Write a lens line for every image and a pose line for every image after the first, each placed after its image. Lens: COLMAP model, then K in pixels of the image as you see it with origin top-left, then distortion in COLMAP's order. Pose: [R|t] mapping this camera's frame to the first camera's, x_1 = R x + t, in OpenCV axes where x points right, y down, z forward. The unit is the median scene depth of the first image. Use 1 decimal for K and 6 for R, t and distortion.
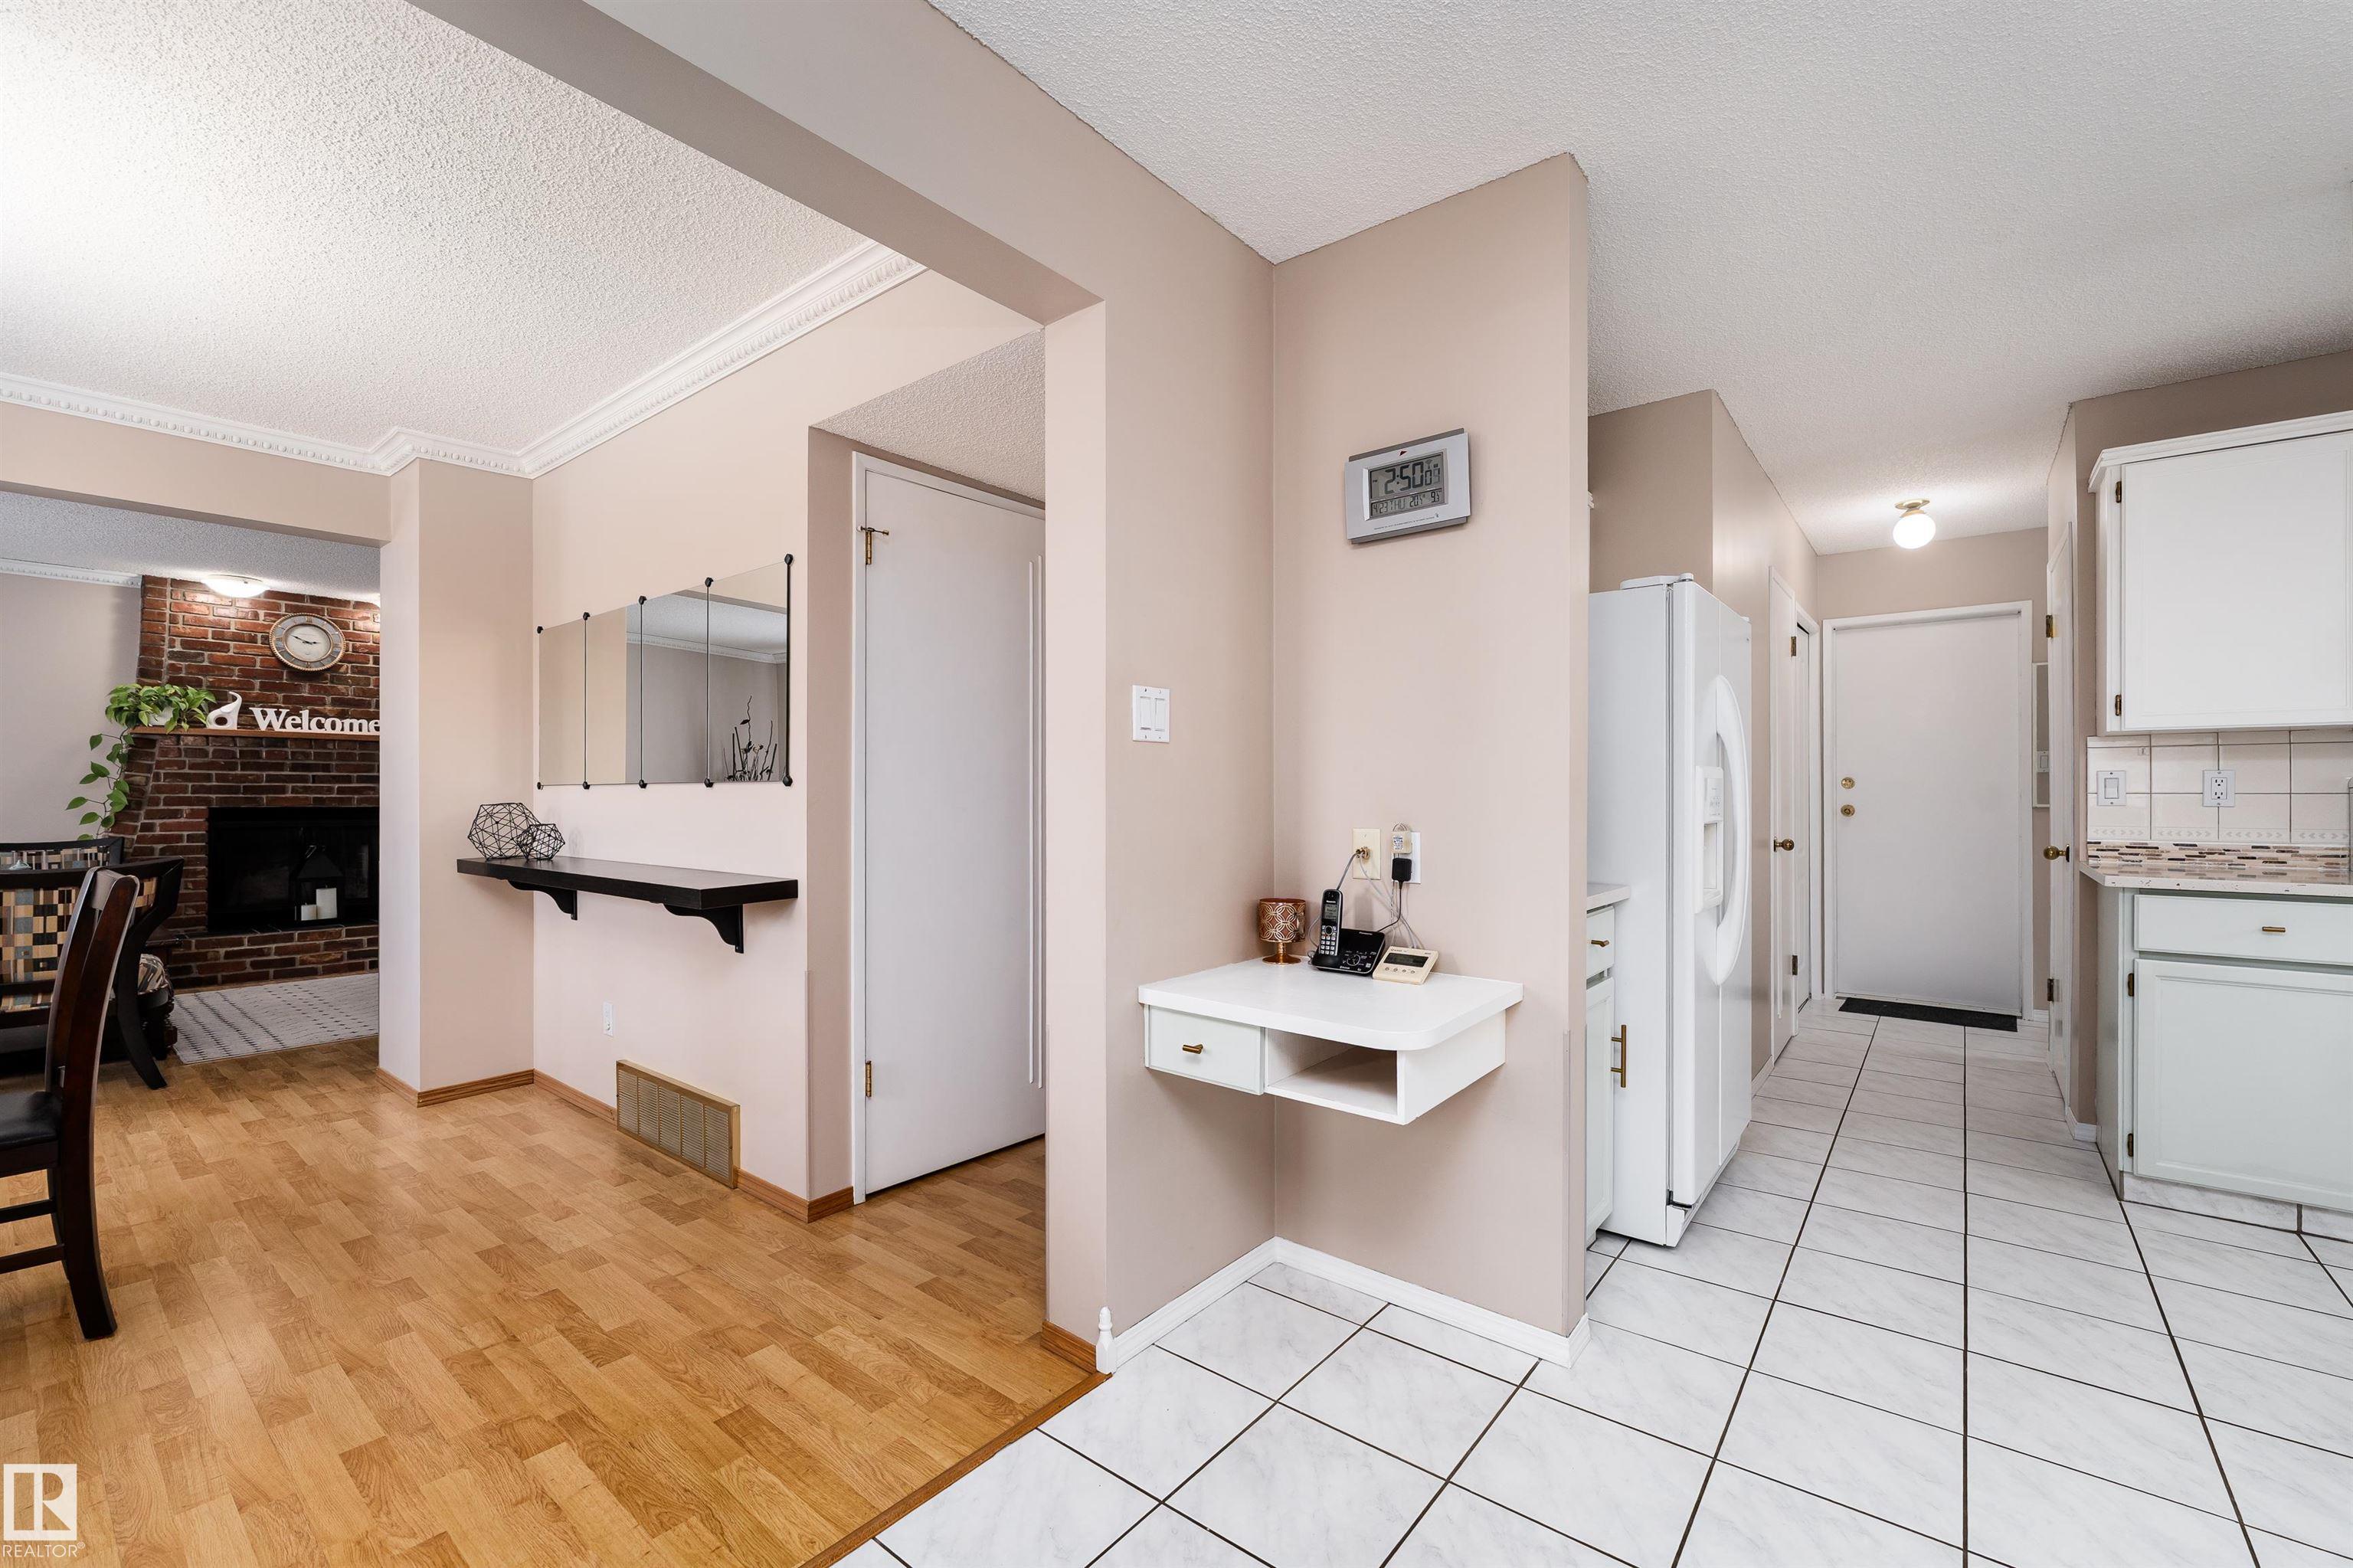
lens RADIAL K [[977.6, 0, 1188.5], [0, 977.6, 791.6], [0, 0, 1]] dist [-0.004832, -0.000207]
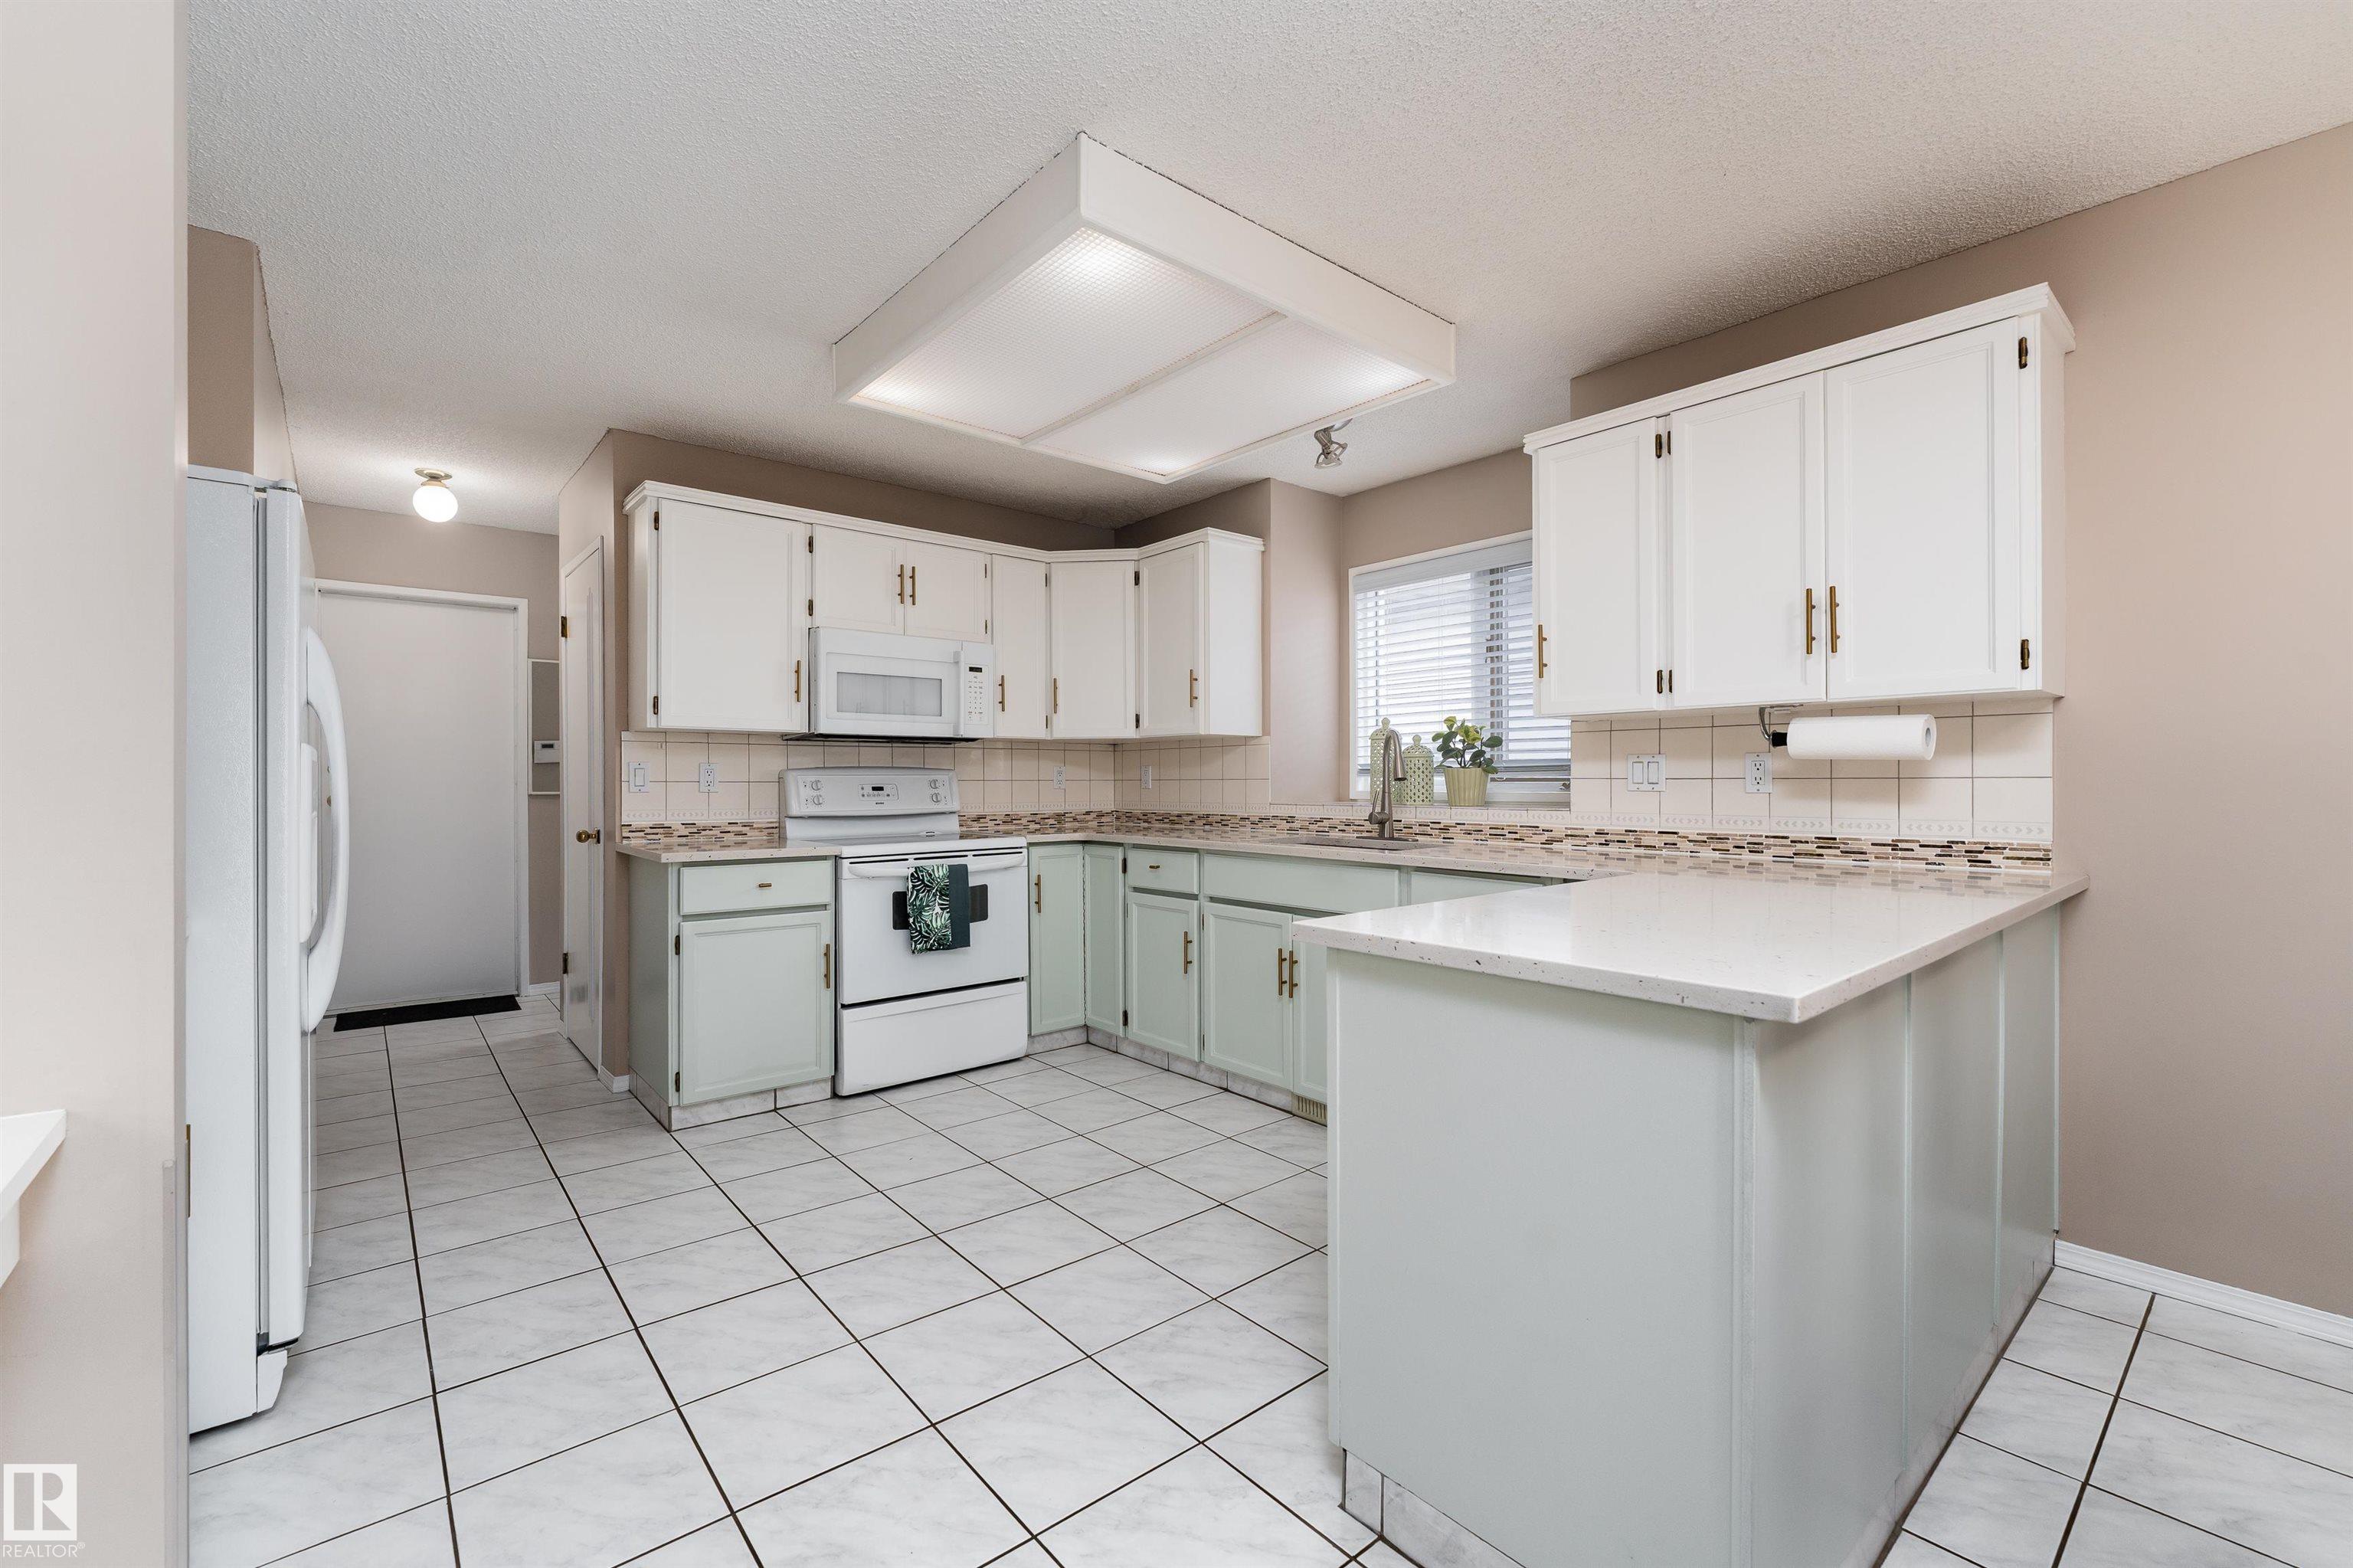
lens RADIAL K [[977.6, 0, 1190.1], [0, 977.6, 783.1], [0, 0, 1]] dist [-0.004832, -0.000207]
pose [[0.196882, 0.000593, 0.980427, -0.034474], [-0.003267, 0.999995, 0.000051, 0.000939], [-0.980422, -0.003213, 0.196883, 0.092573]]
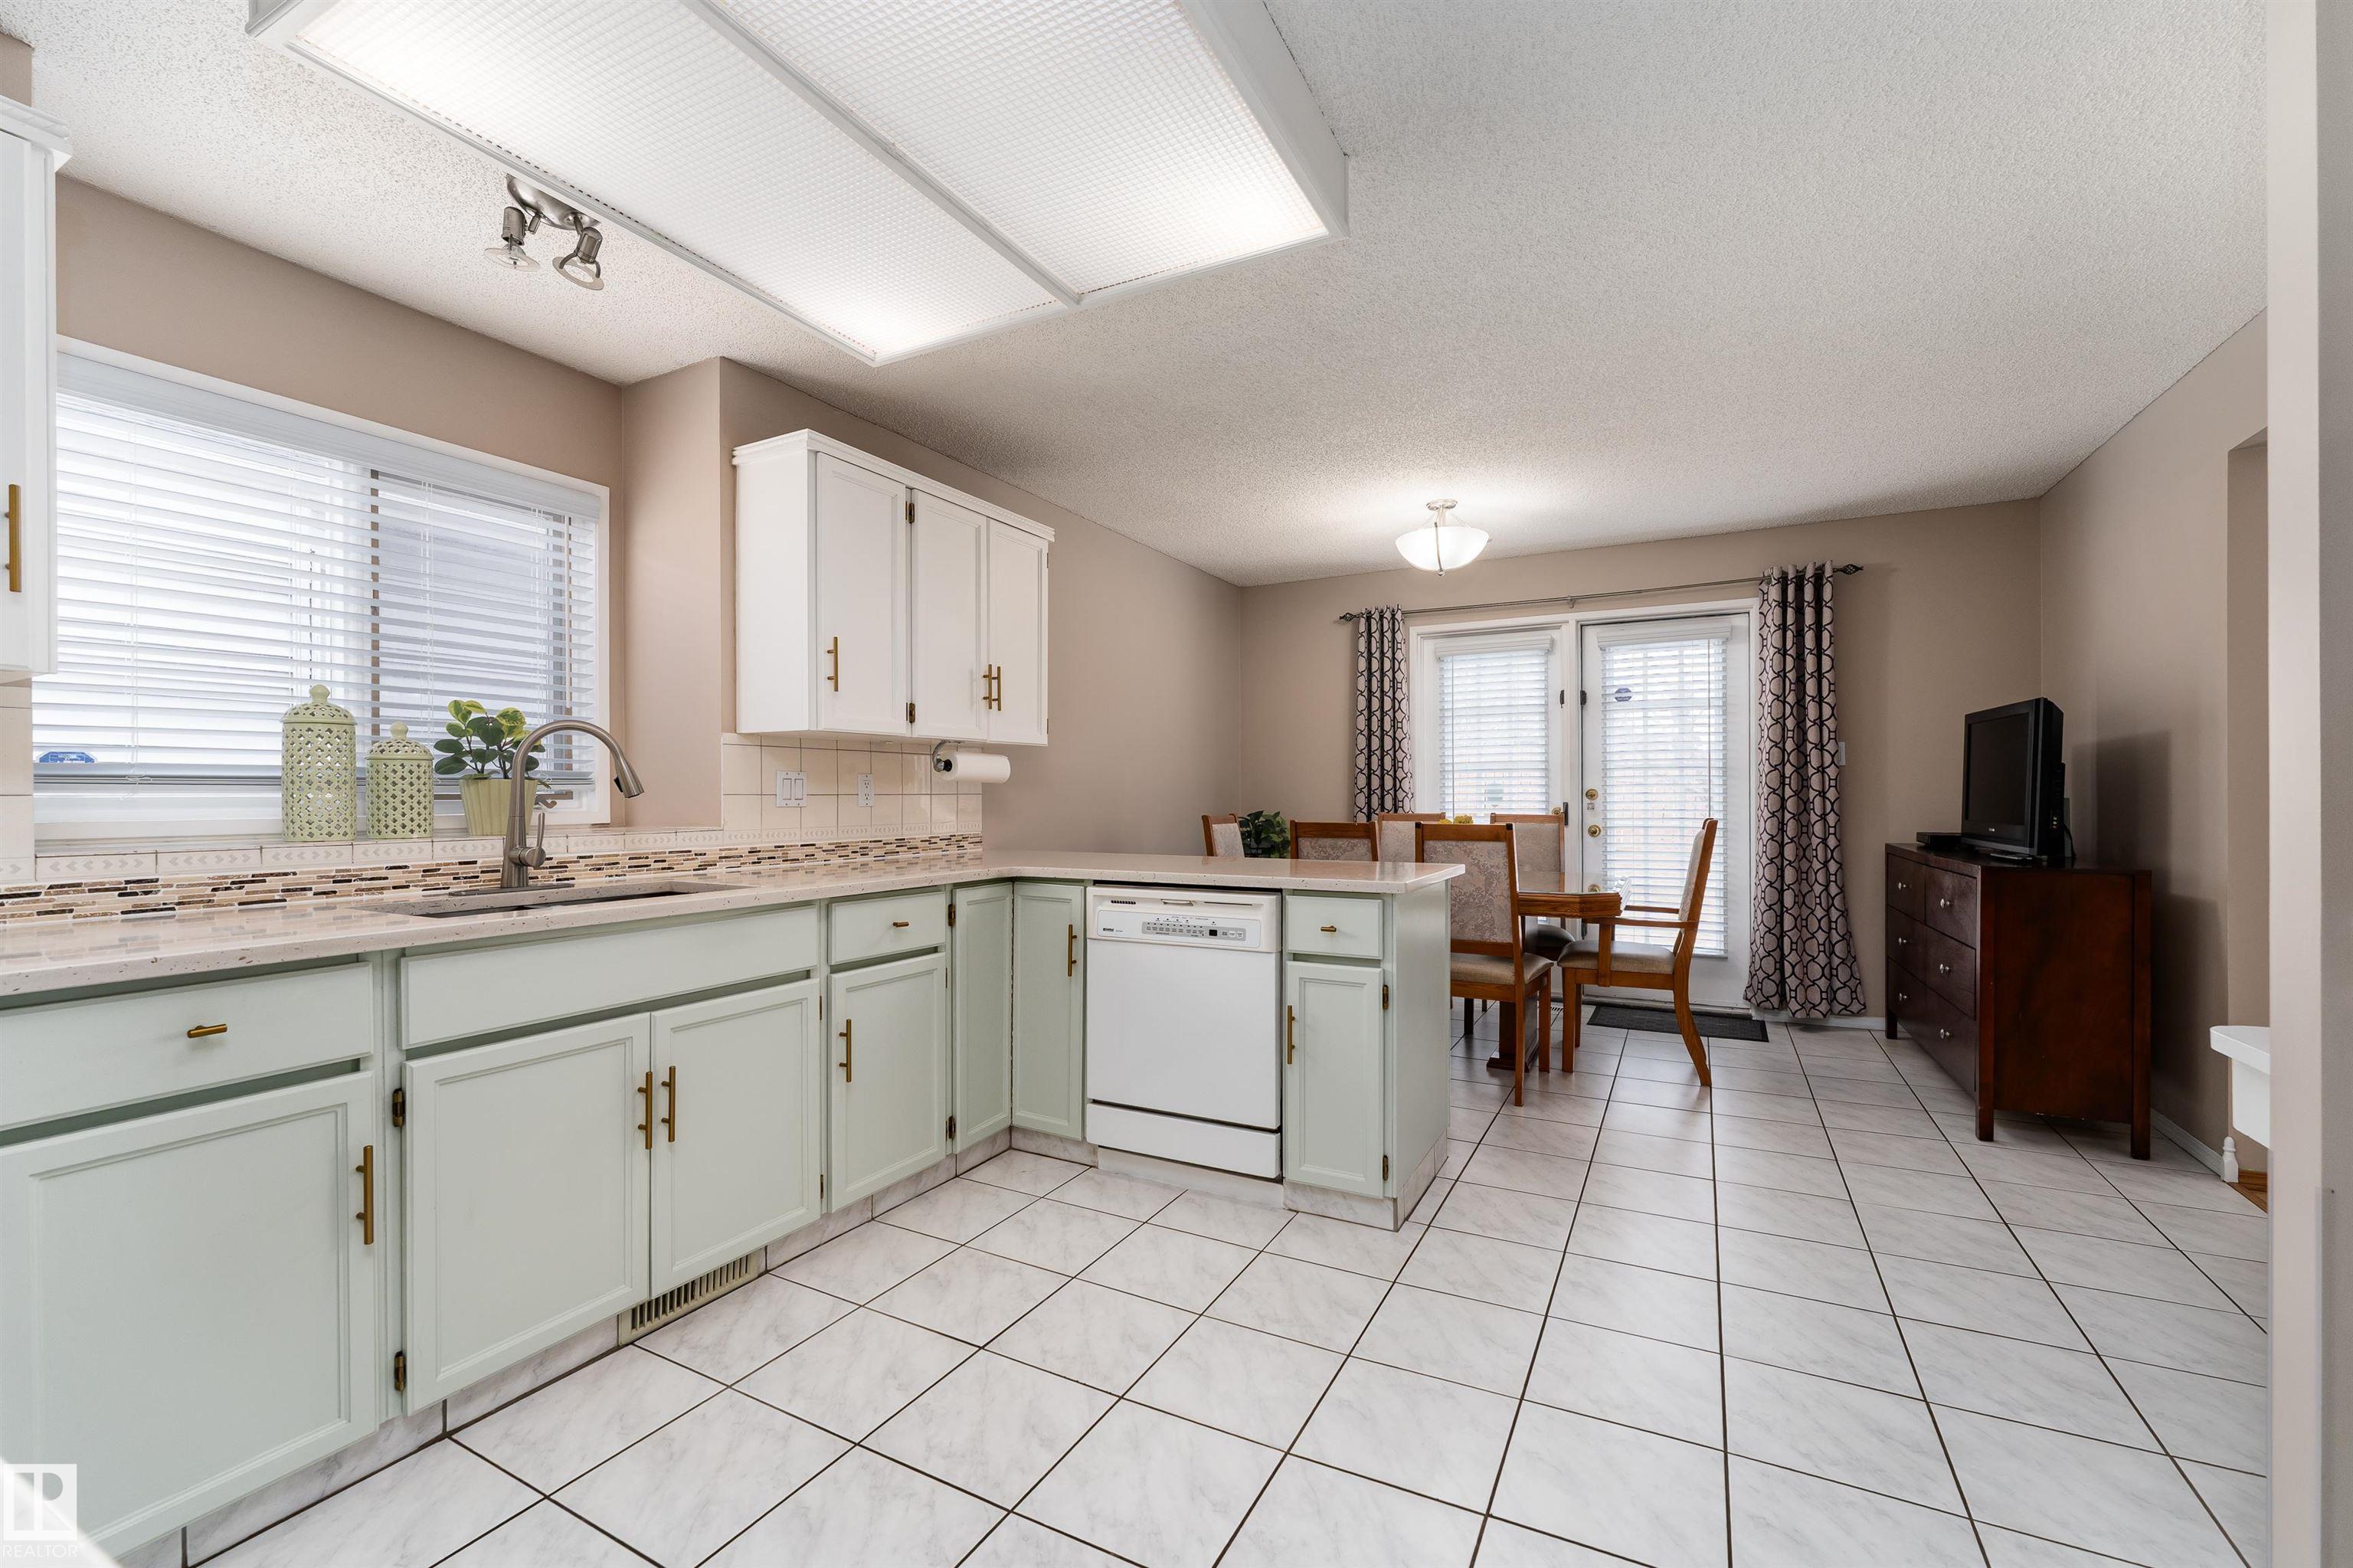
lens RADIAL K [[977.6, 0, 1176.2], [0, 977.6, 789.3], [0, 0, 1]] dist [-0.004832, -0.000207]
pose [[-0.985363, 0.003862, -0.170424, 0.416184], [0.005253, 0.999956, -0.007713, 0.000073], [0.170387, -0.008495, -0.985341, 0.535065]]
